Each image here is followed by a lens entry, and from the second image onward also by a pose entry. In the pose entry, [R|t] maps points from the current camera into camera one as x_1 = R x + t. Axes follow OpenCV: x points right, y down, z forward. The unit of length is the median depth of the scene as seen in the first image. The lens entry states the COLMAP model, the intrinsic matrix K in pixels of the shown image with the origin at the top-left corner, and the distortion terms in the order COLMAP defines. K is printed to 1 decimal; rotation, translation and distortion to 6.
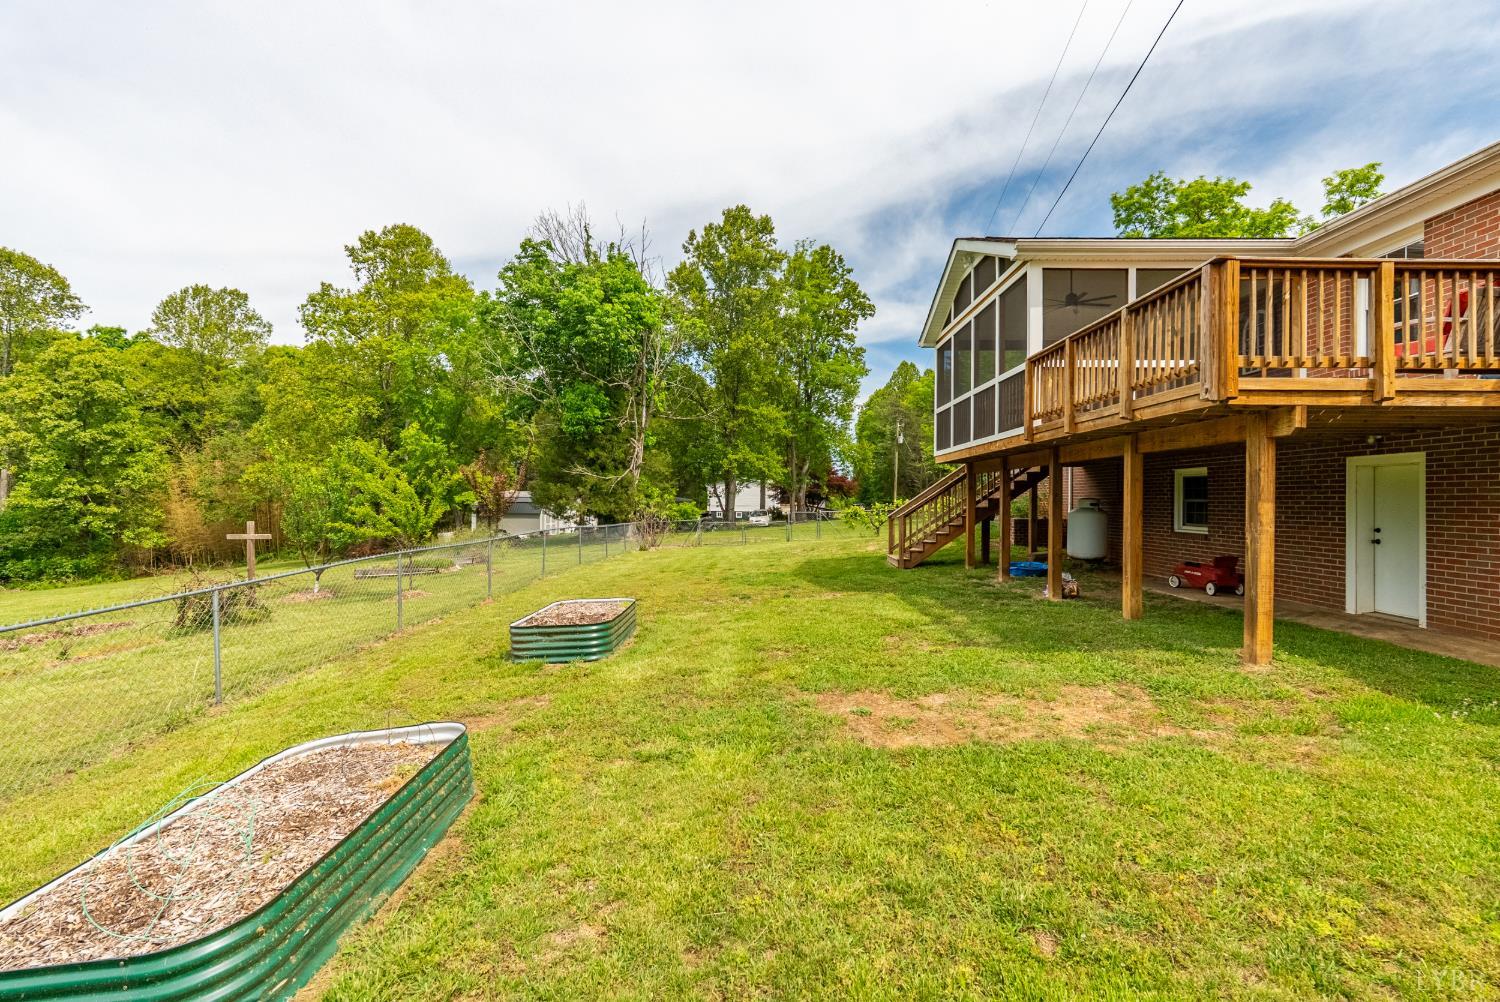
lens RADIAL K [[657.3, 0, 751.2], [0, 657.3, 500.5], [0, 0, 1]] dist [-0.000250, 0.000436]
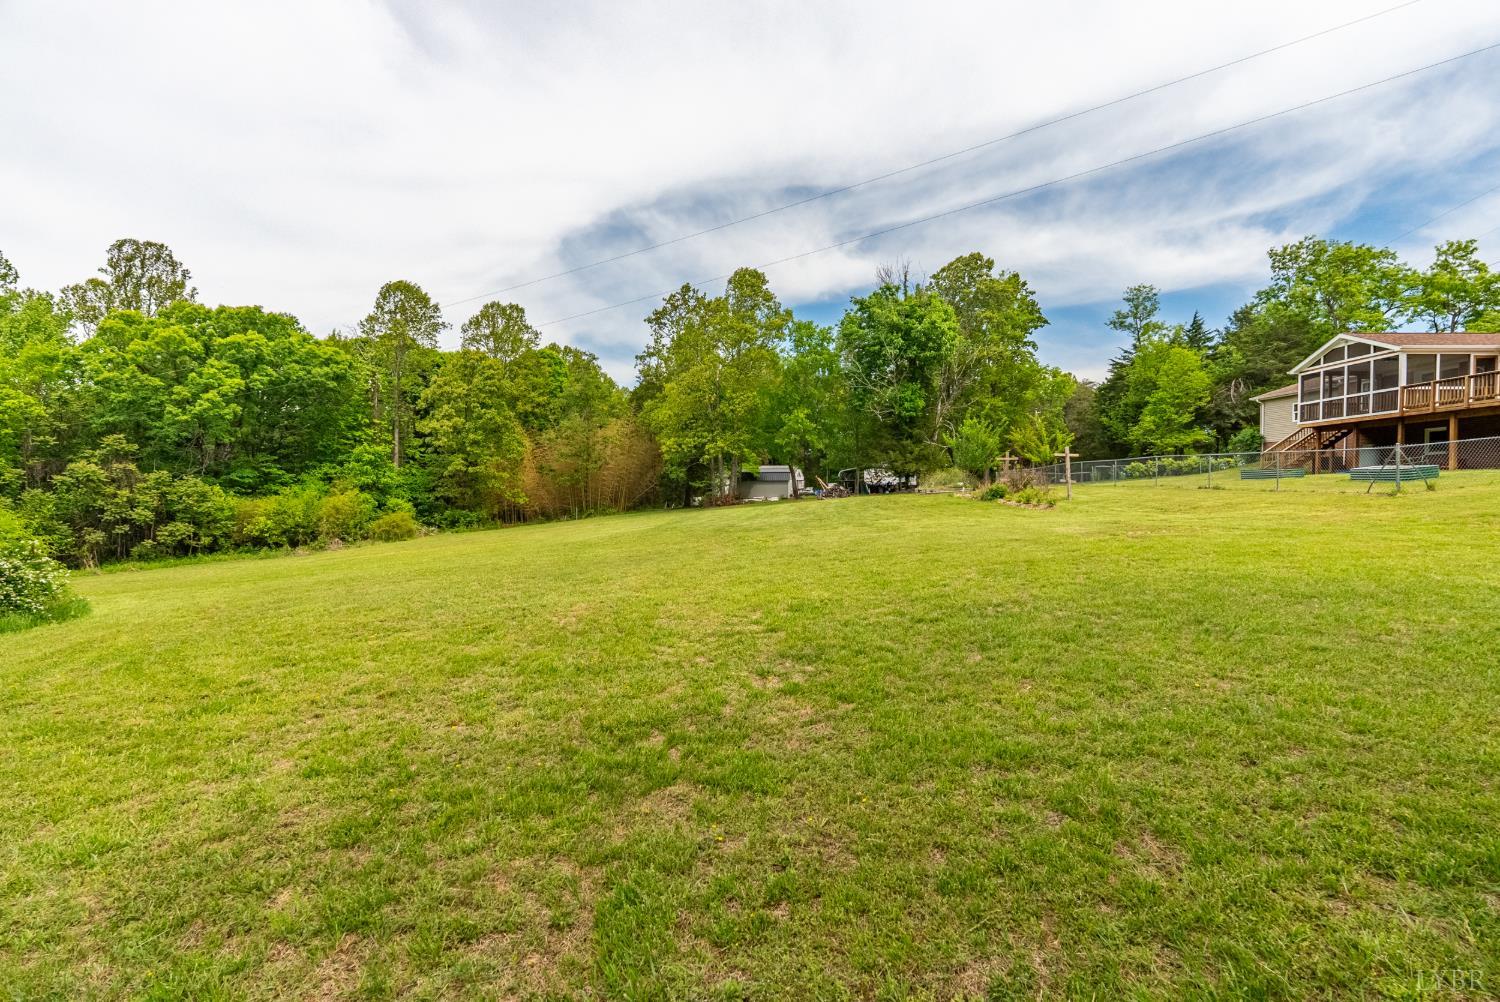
lens RADIAL K [[657.3, 0, 751.2], [0, 657.3, 500.5], [0, 0, 1]] dist [-0.000250, 0.000436]
pose [[0.999922, 0.000169, -0.012463, -0.569565], [0.000048, 0.999849, 0.017365, 0.055227], [0.012464, -0.017364, 0.999772, -0.456065]]
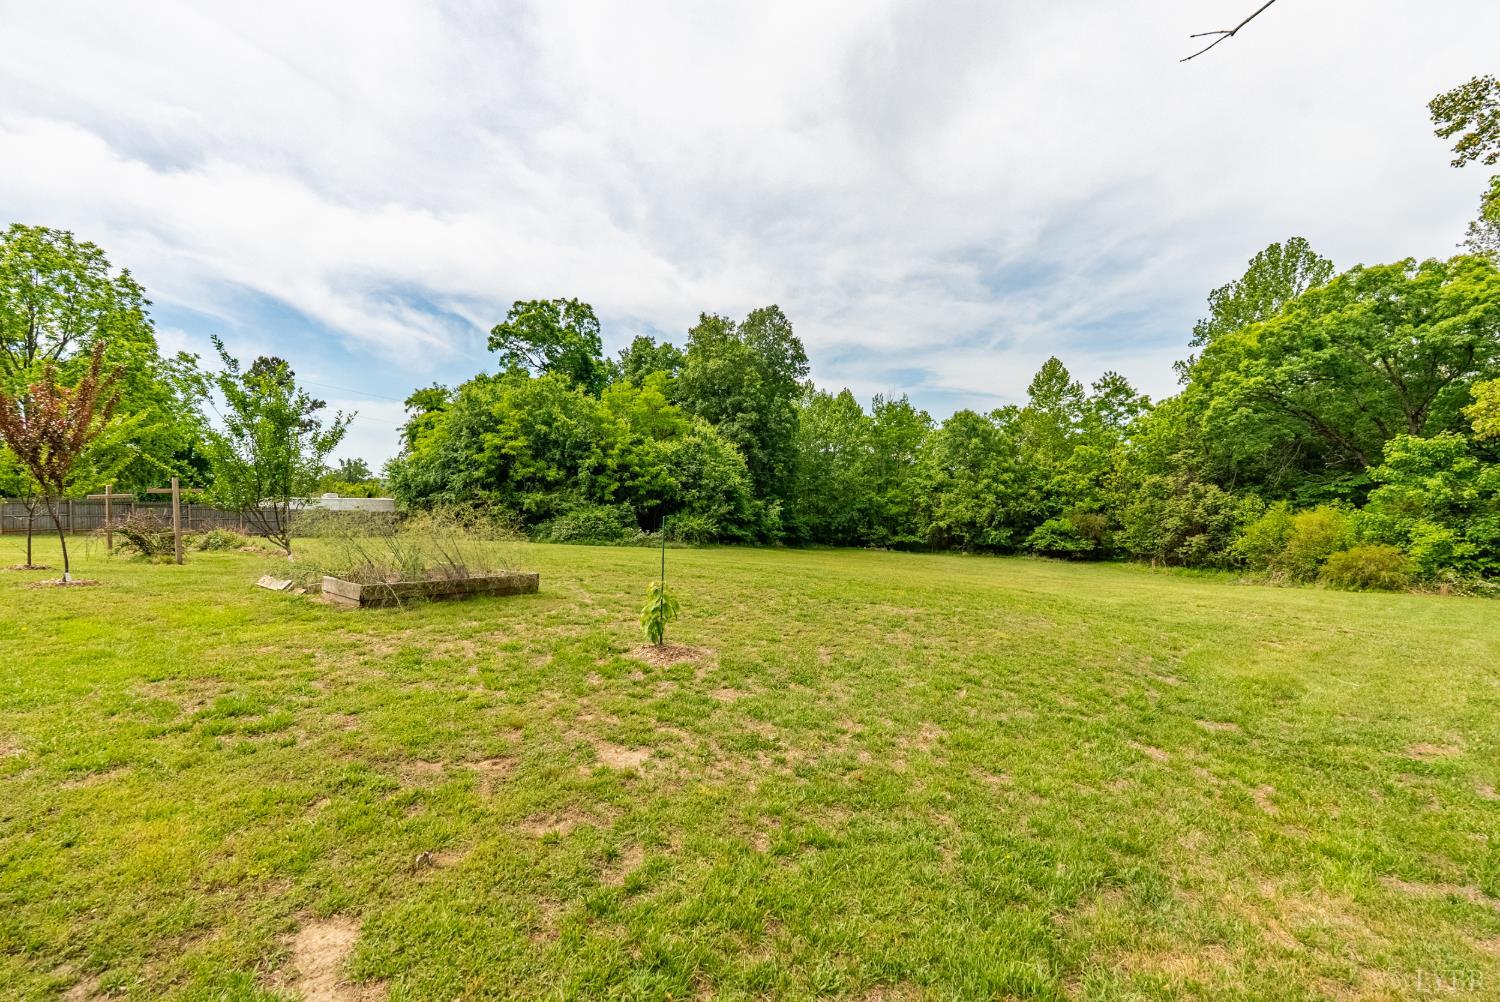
lens RADIAL K [[658.3, 0, 747.3], [0, 658.3, 494.3], [0, 0, 1]] dist [-0.003961, 0.000326]
pose [[-0.562942, 0.015941, -0.826343, -0.130416], [0.003480, 0.999851, 0.016918, 0.016599], [0.826489, 0.006648, -0.562913, 0.850703]]
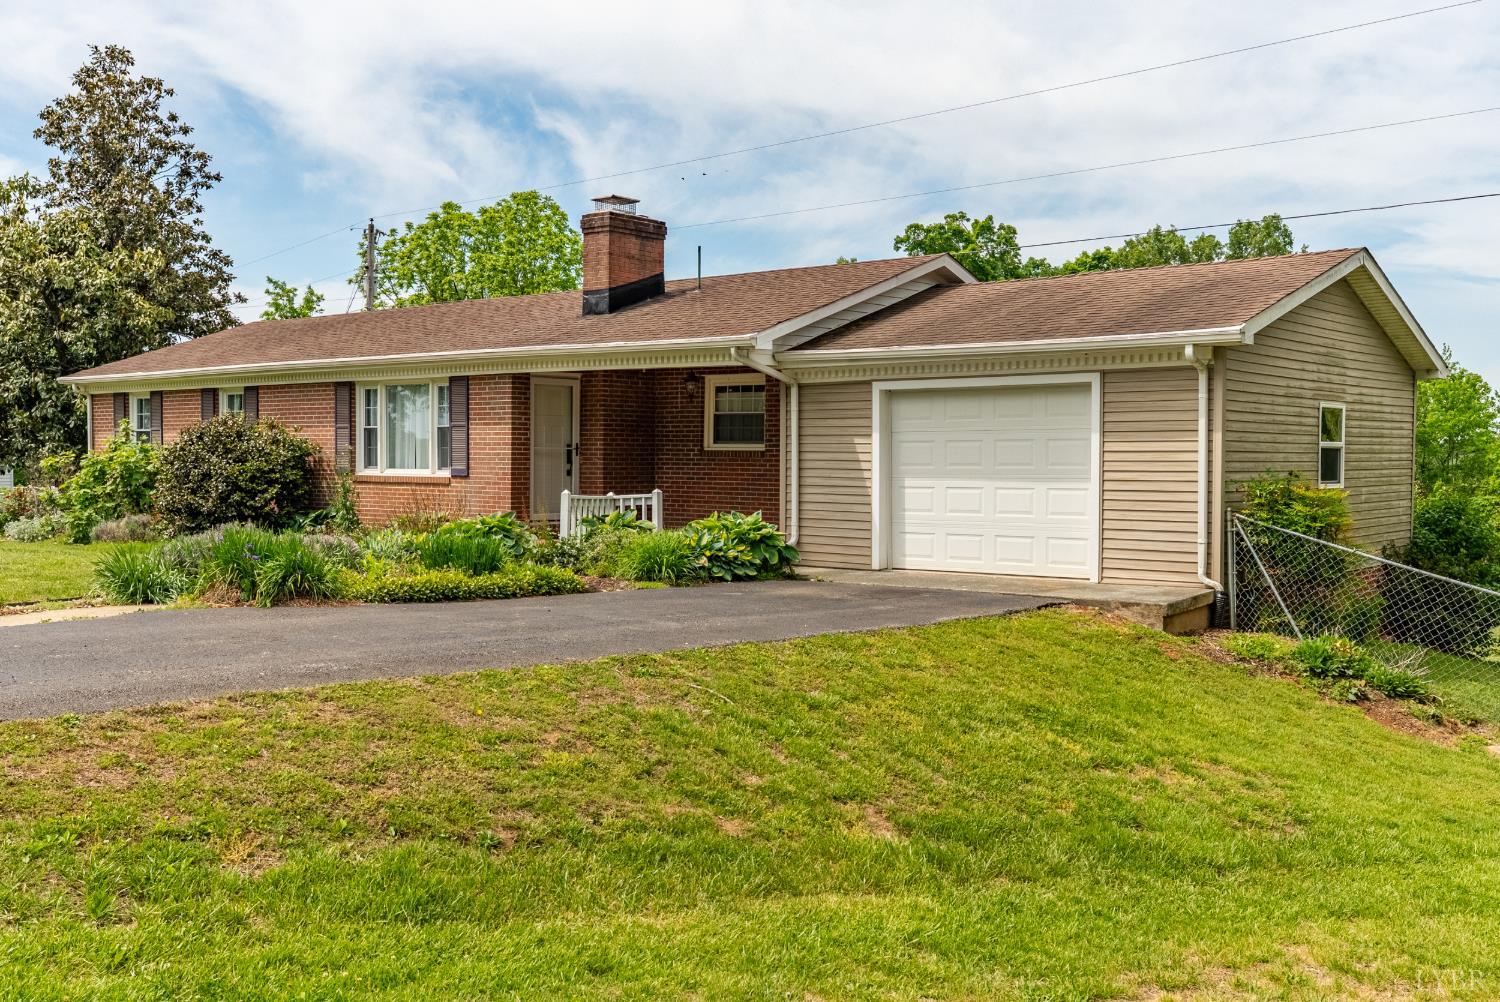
lens RADIAL K [[1414.7, 0, 750.0], [0, 1414.7, 501.0], [0, 0, 1]] dist [-0.000081, 0.001214]
pose [[-0.639471, 0.015333, -0.768662, 0.779063], [-0.012260, 0.999471, 0.030136, -0.048776], [0.768718, 0.028695, -0.638944, 0.754065]]
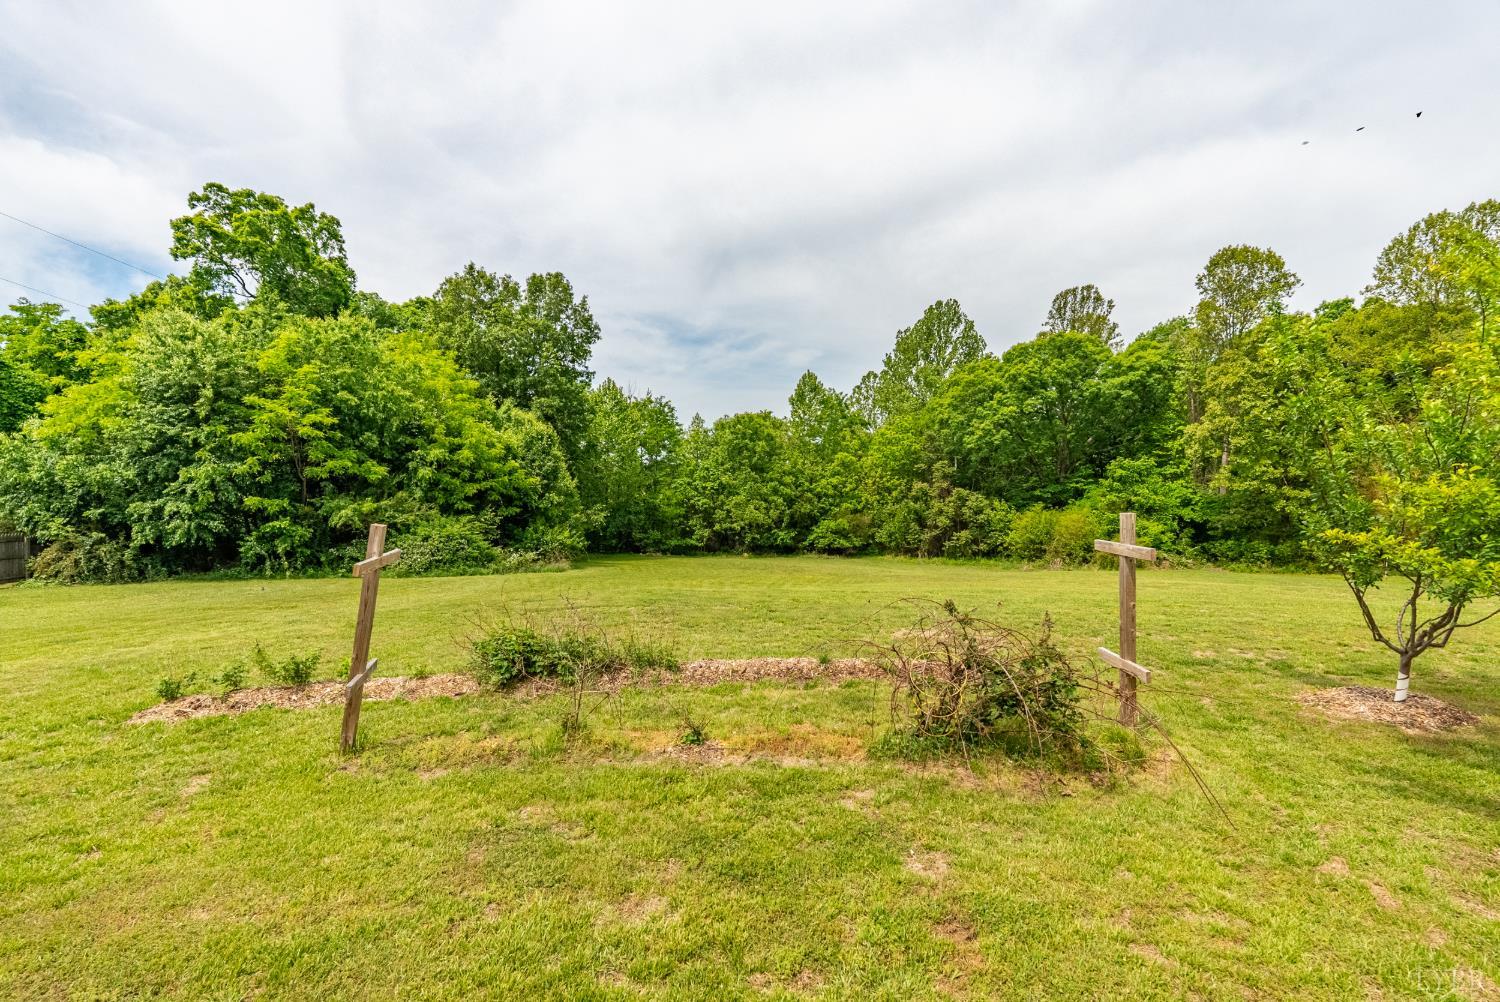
lens RADIAL K [[660.2, 0, 748.7], [0, 660.2, 495.6], [0, 0, 1]] dist [-0.000846, -0.000421]
pose [[0.039156, 0.022807, -0.998973, -0.123065], [-0.011205, 0.999687, 0.022384, 0.005900], [0.999170, 0.010317, 0.039399, 0.254249]]
